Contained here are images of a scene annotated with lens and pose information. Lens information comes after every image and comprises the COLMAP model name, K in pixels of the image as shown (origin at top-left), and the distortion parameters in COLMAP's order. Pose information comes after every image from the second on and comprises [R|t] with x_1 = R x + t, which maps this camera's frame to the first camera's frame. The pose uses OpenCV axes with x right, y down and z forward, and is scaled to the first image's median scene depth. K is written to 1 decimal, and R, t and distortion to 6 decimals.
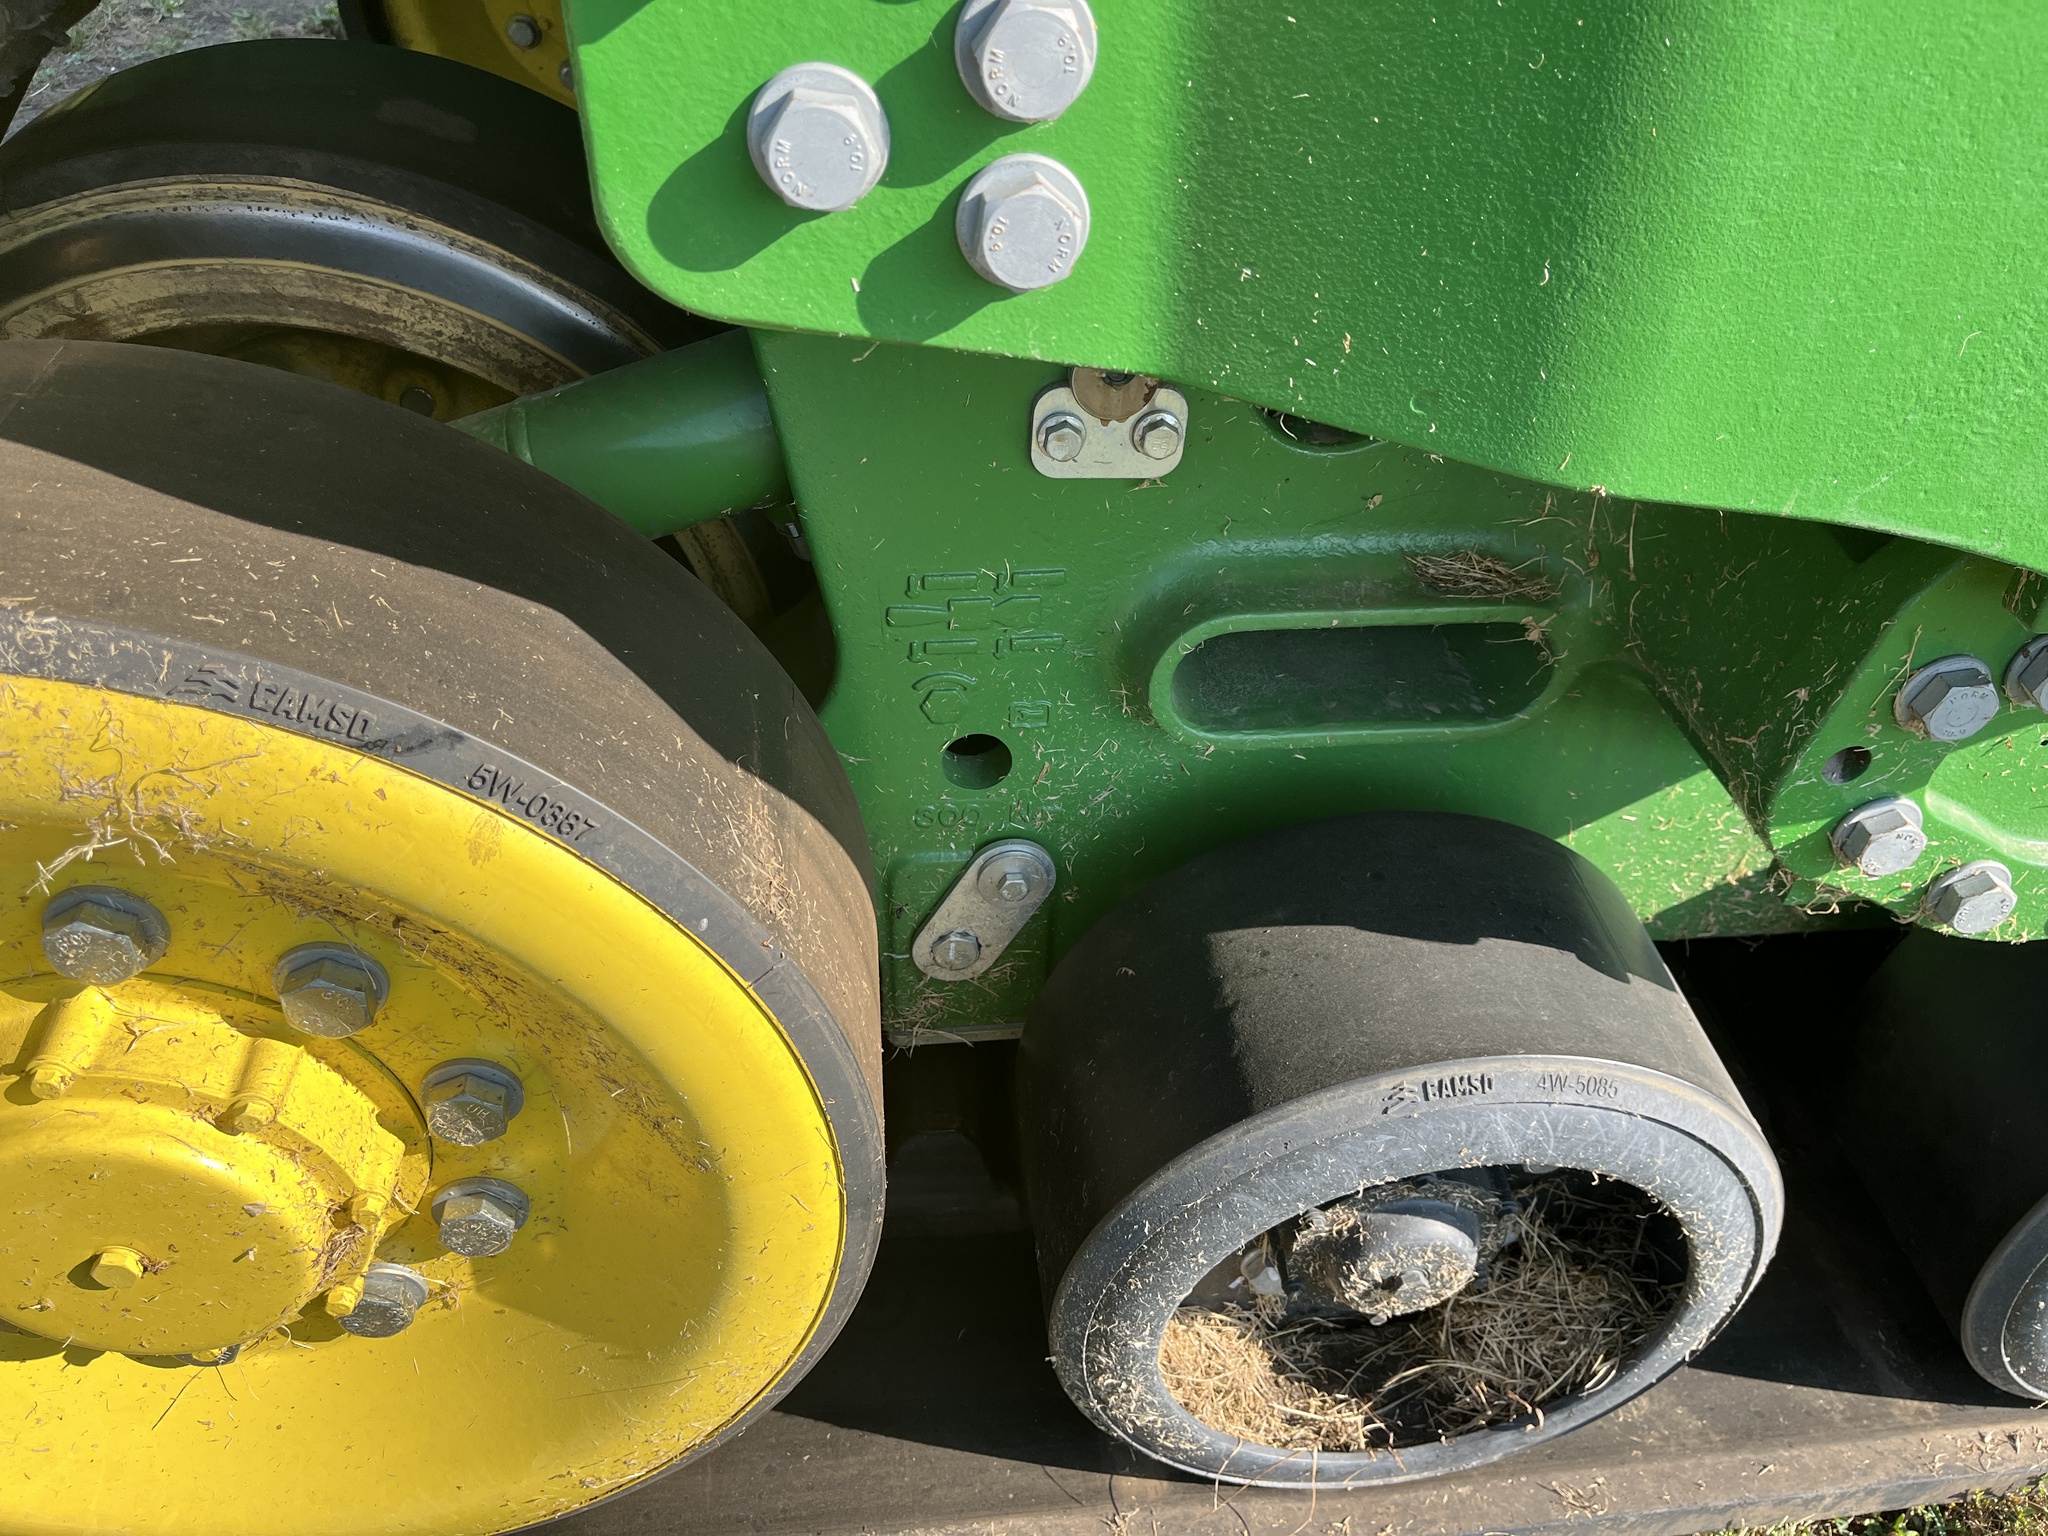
lens RADIAL K [[1513.8, 0, 1033.0], [0, 1513.8, 764.4], [0, 0, 1]] dist [0.082290, -0.129292]
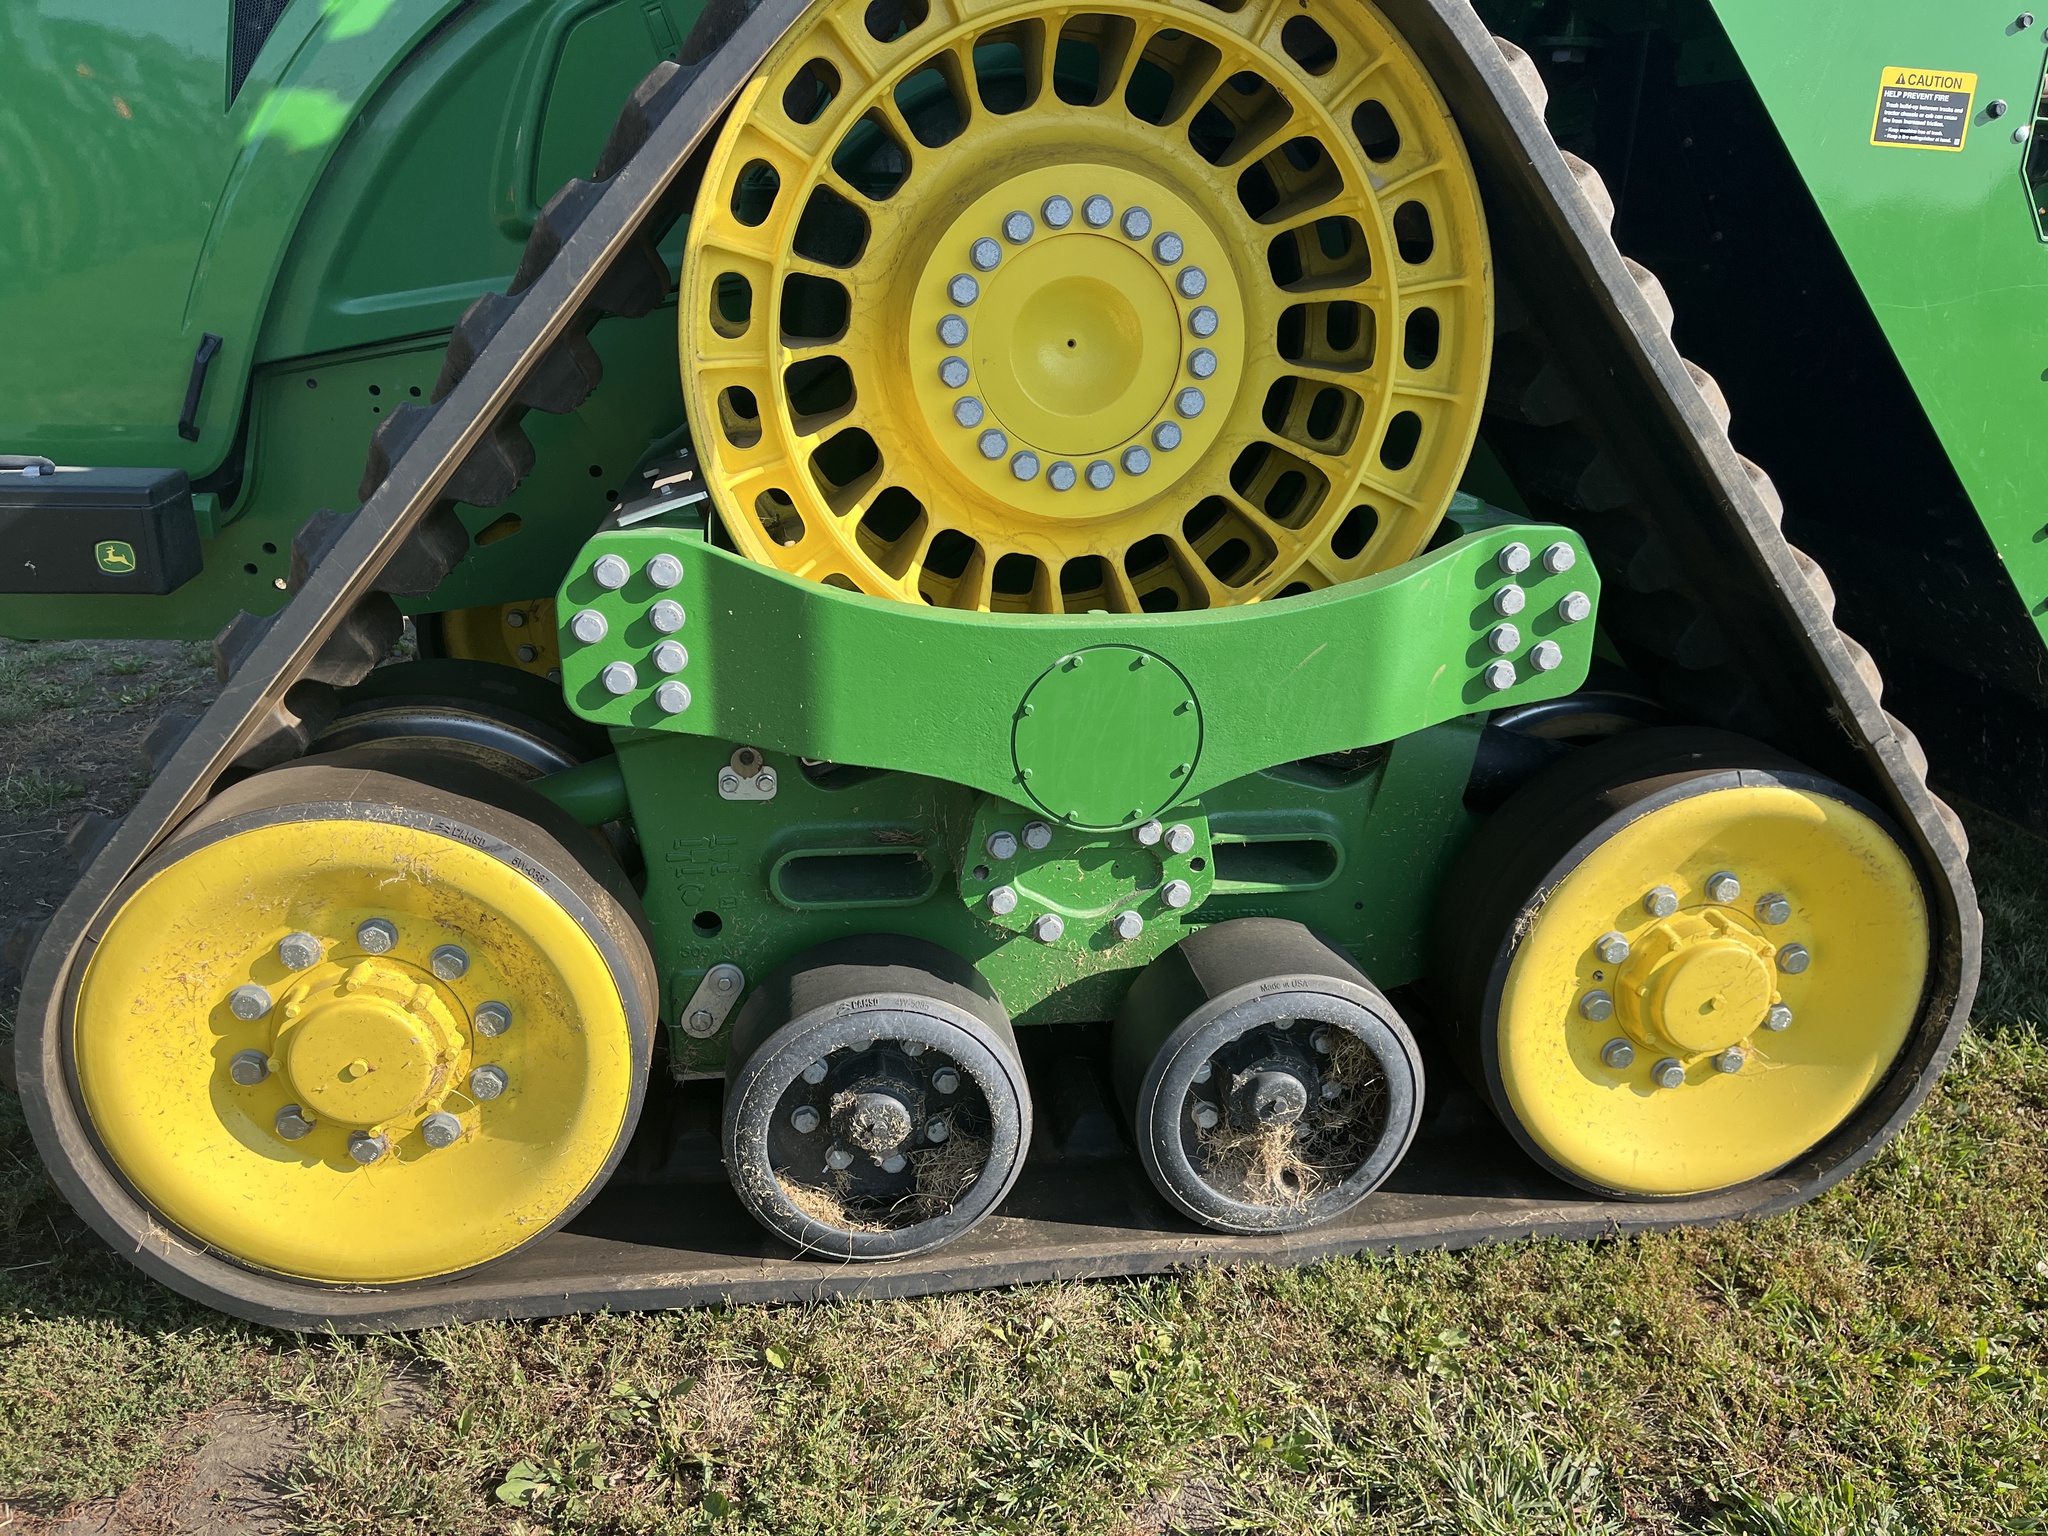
lens RADIAL K [[1584.4, 0, 1025.3], [0, 1584.4, 790.6], [0, 0, 1]] dist [0.088696, -0.137488]
pose [[0.999471, -0.025576, 0.020068, 0.496408], [0.030913, 0.938747, -0.343218, 0.799115], [-0.010061, 0.343657, 0.939041, -1.698227]]
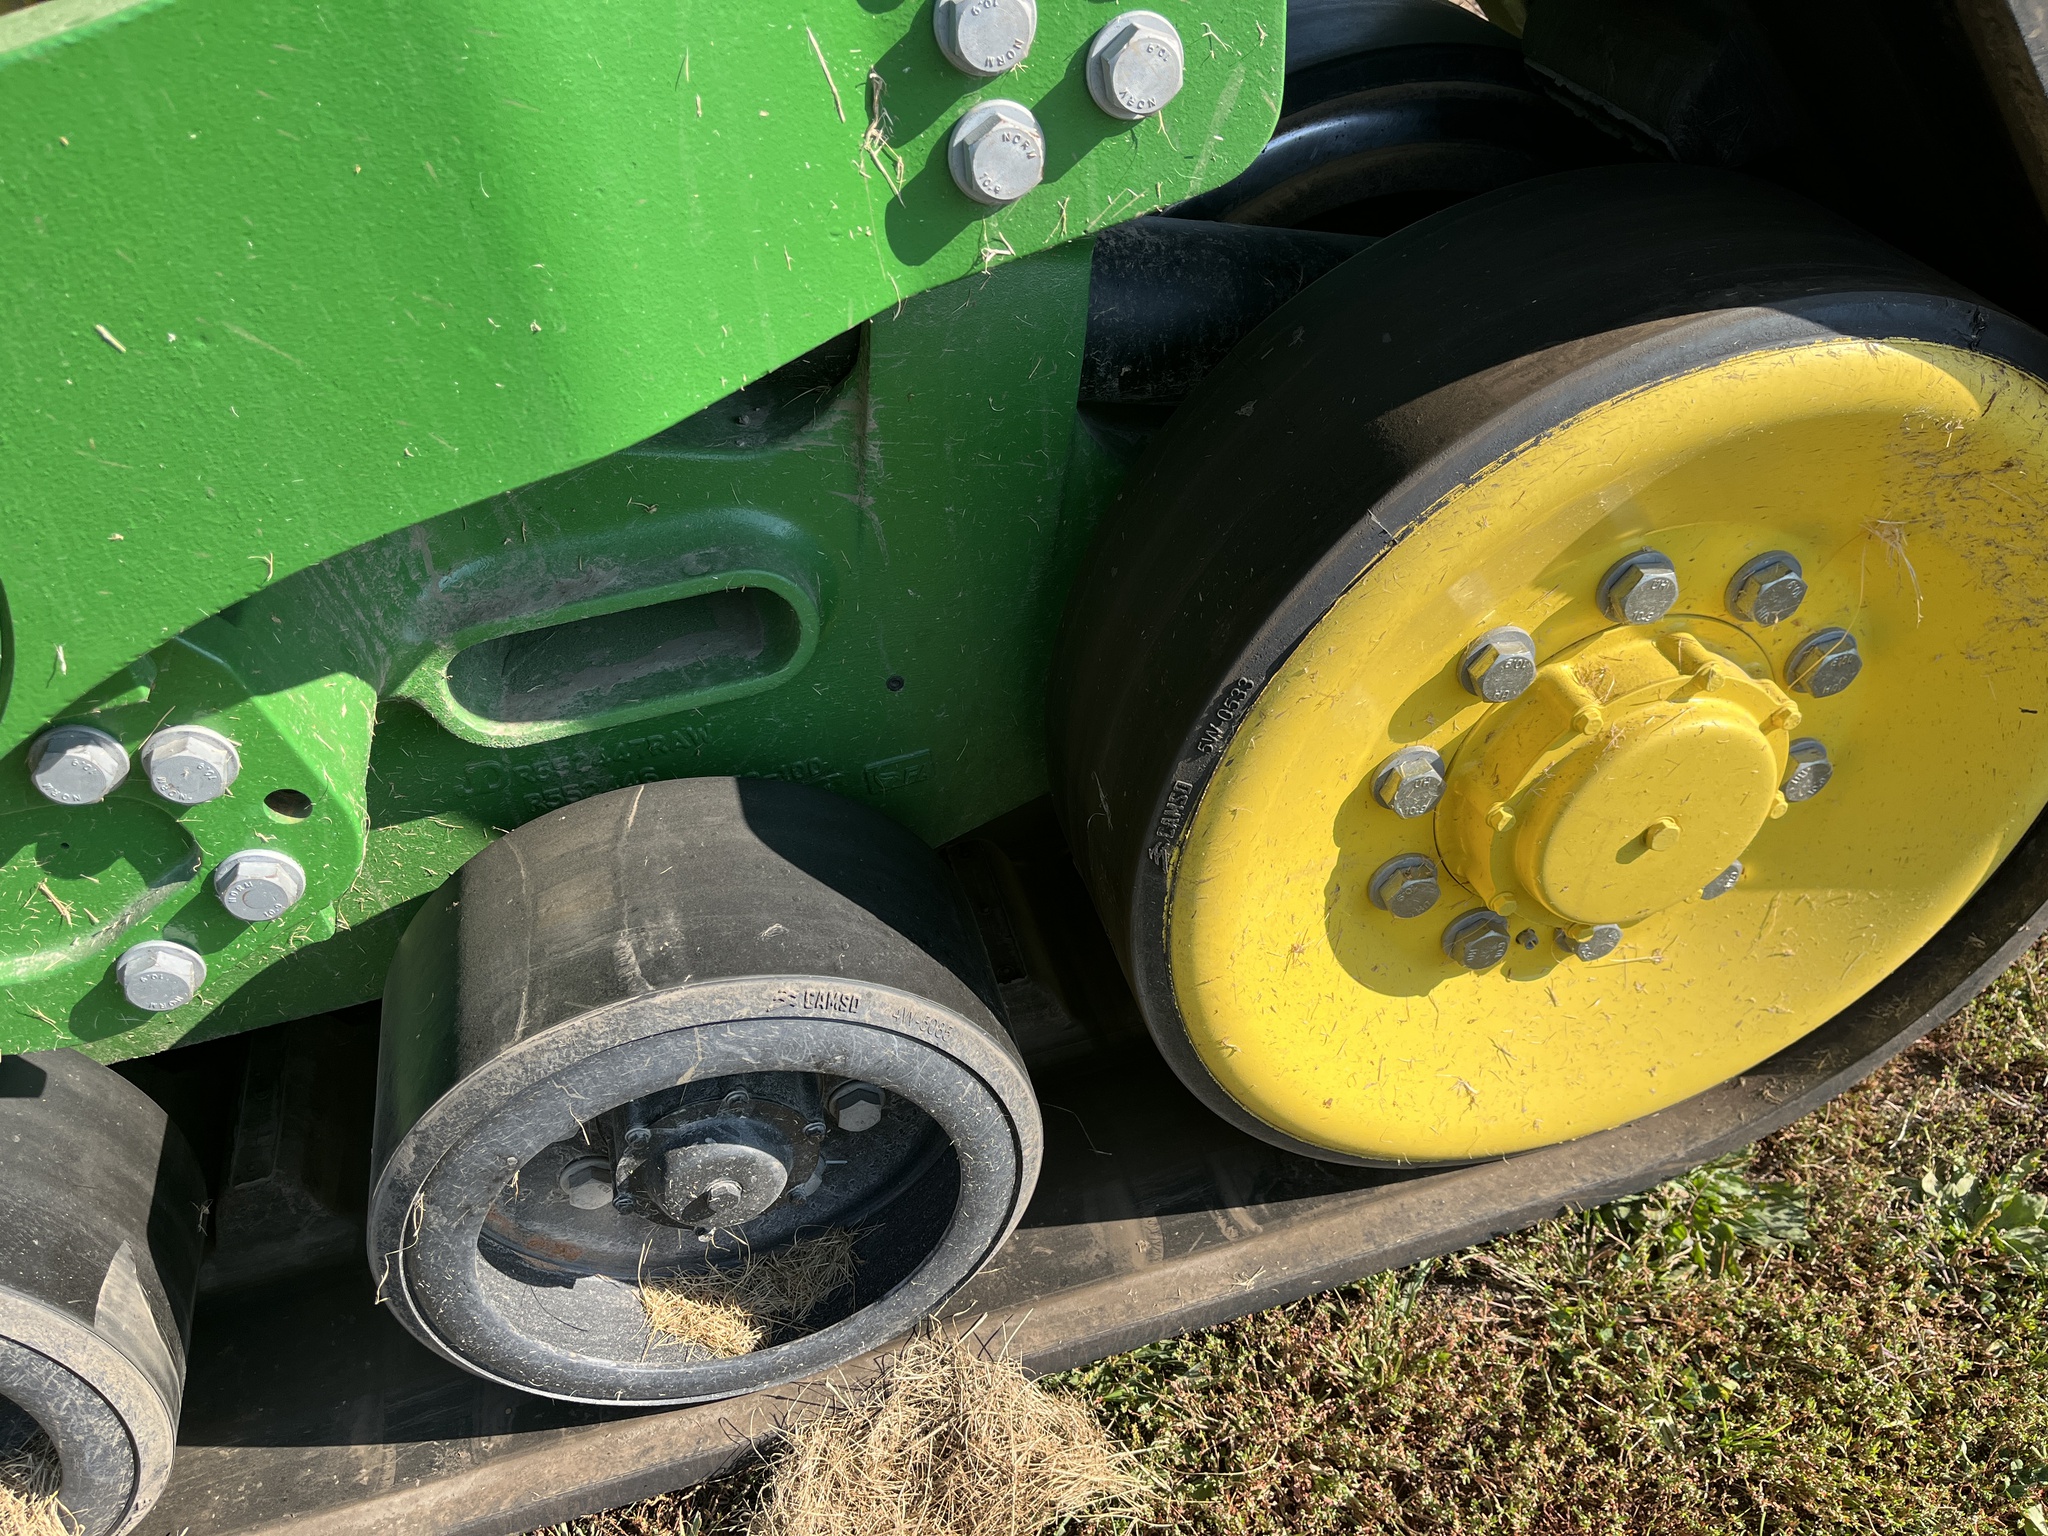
lens RADIAL K [[1513.8, 0, 1033.0], [0, 1513.8, 764.4], [0, 0, 1]] dist [0.082290, -0.129292]
pose [[0.983929, -0.176973, 0.023764, 1.306058], [0.176665, 0.984164, 0.014495, 0.019192], [-0.025953, -0.010064, 0.999612, -0.040061]]
